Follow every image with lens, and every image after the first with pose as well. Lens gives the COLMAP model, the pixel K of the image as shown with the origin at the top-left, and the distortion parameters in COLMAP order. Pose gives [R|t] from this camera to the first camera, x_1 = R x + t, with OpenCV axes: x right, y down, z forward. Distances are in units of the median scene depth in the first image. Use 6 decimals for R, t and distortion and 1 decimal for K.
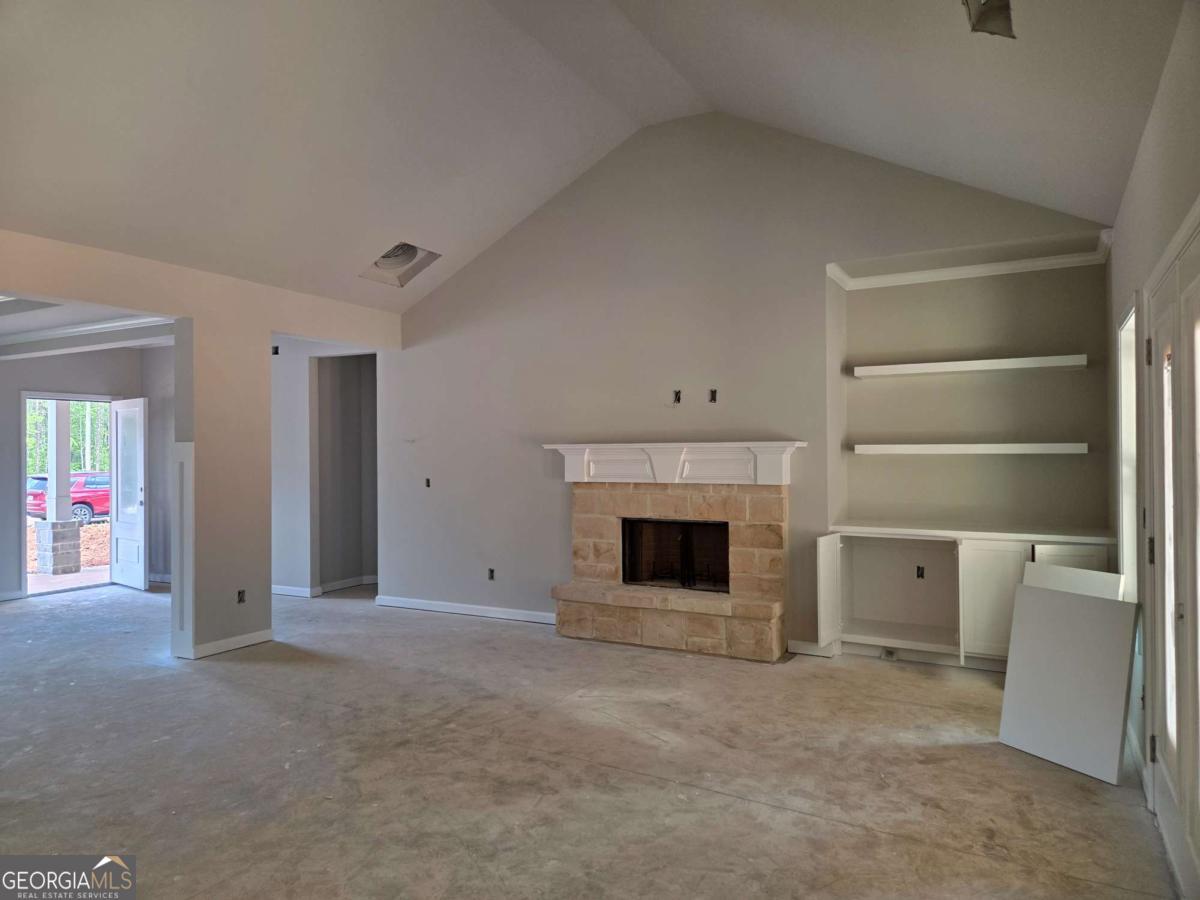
lens RADIAL K [[802.6, 0, 595.7], [0, 802.6, 445.5], [0, 0, 1]] dist [0.069326, -0.052611]
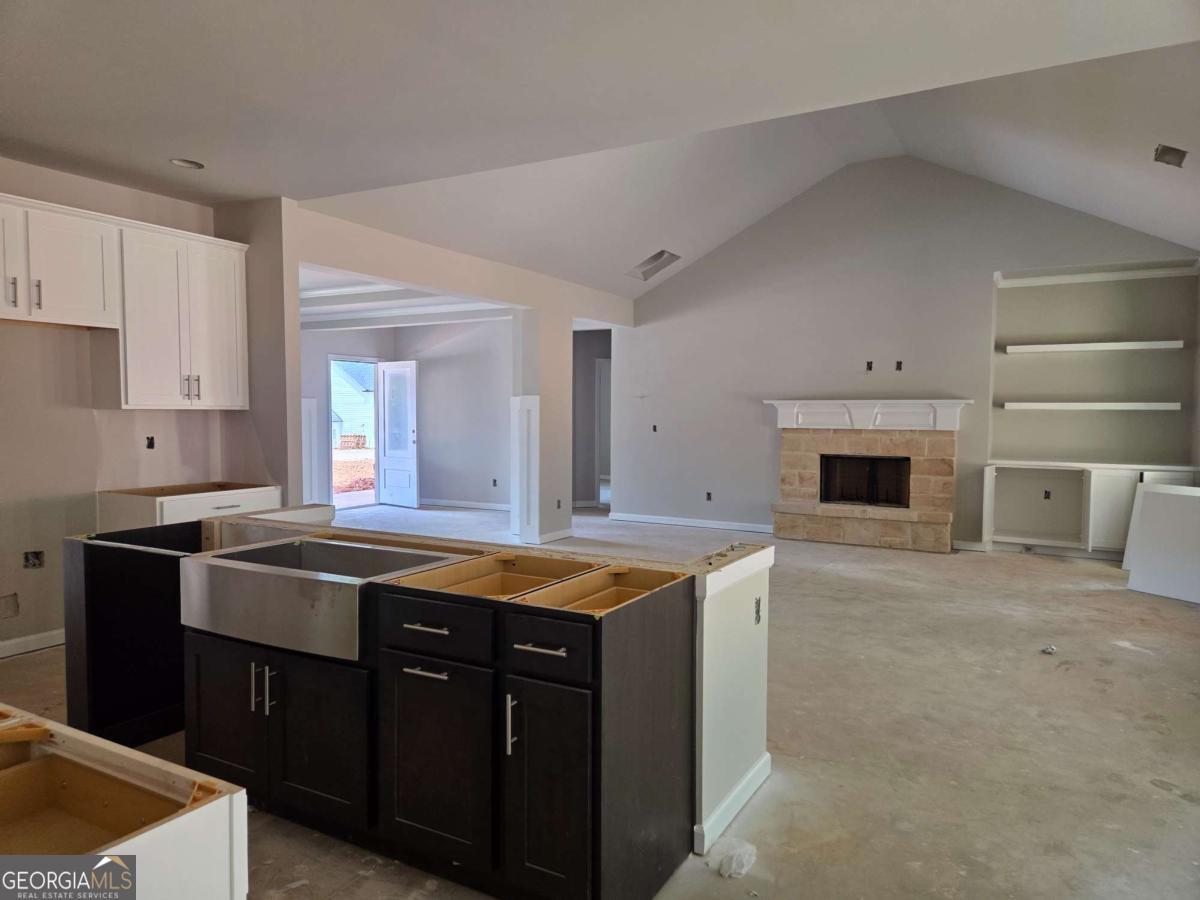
lens RADIAL K [[802.6, 0, 595.0], [0, 802.6, 449.0], [0, 0, 1]] dist [0.069326, -0.052611]
pose [[0.999802, 0.013934, -0.014197, -0.374982], [-0.013137, 0.998414, 0.054748, 0.011865], [0.014937, -0.054550, 0.998399, -0.423312]]
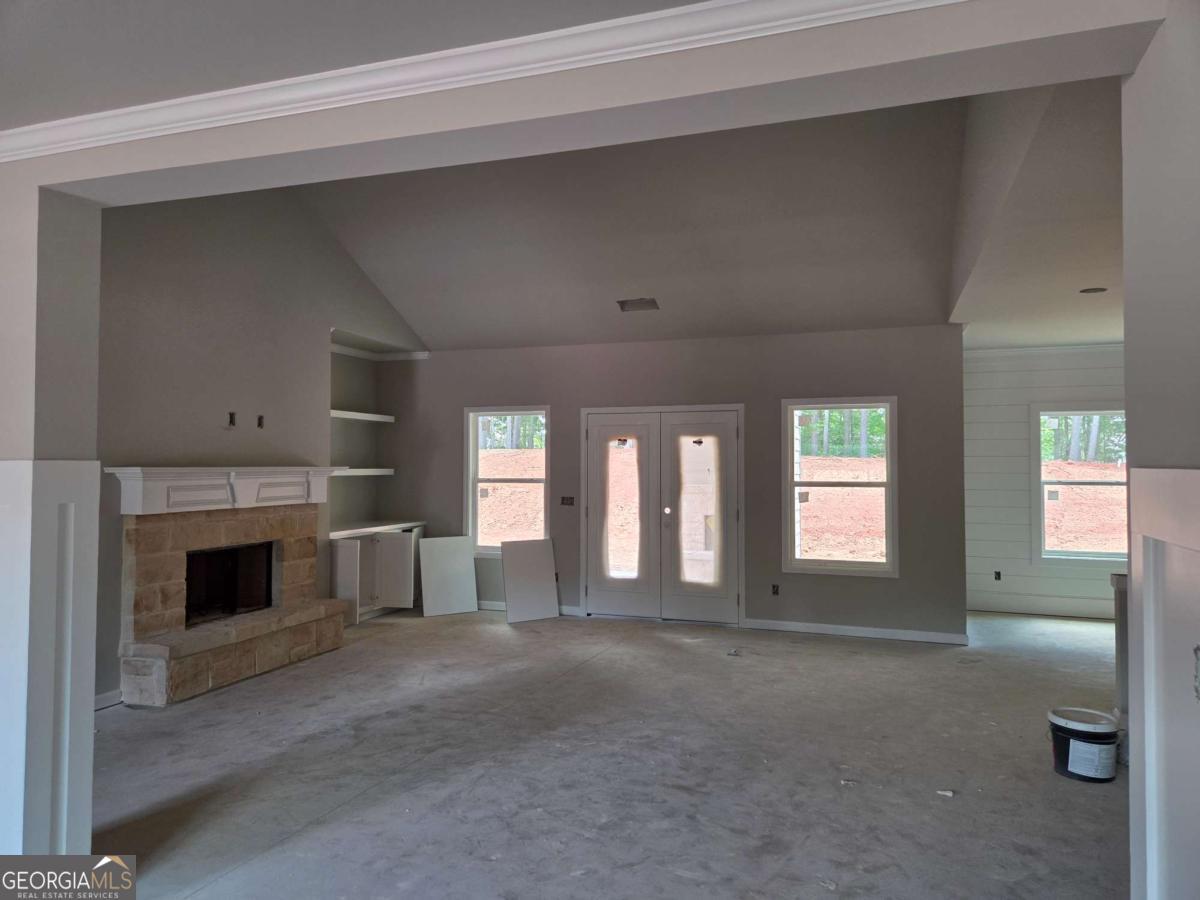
lens RADIAL K [[802.6, 0, 598.7], [0, 802.6, 451.8], [0, 0, 1]] dist [0.069326, -0.052611]
pose [[-0.161767, 0.023566, 0.986548, -1.027329], [-0.005332, 0.999679, -0.024754, 0.000941], [-0.986815, -0.009265, -0.161589, 0.786573]]
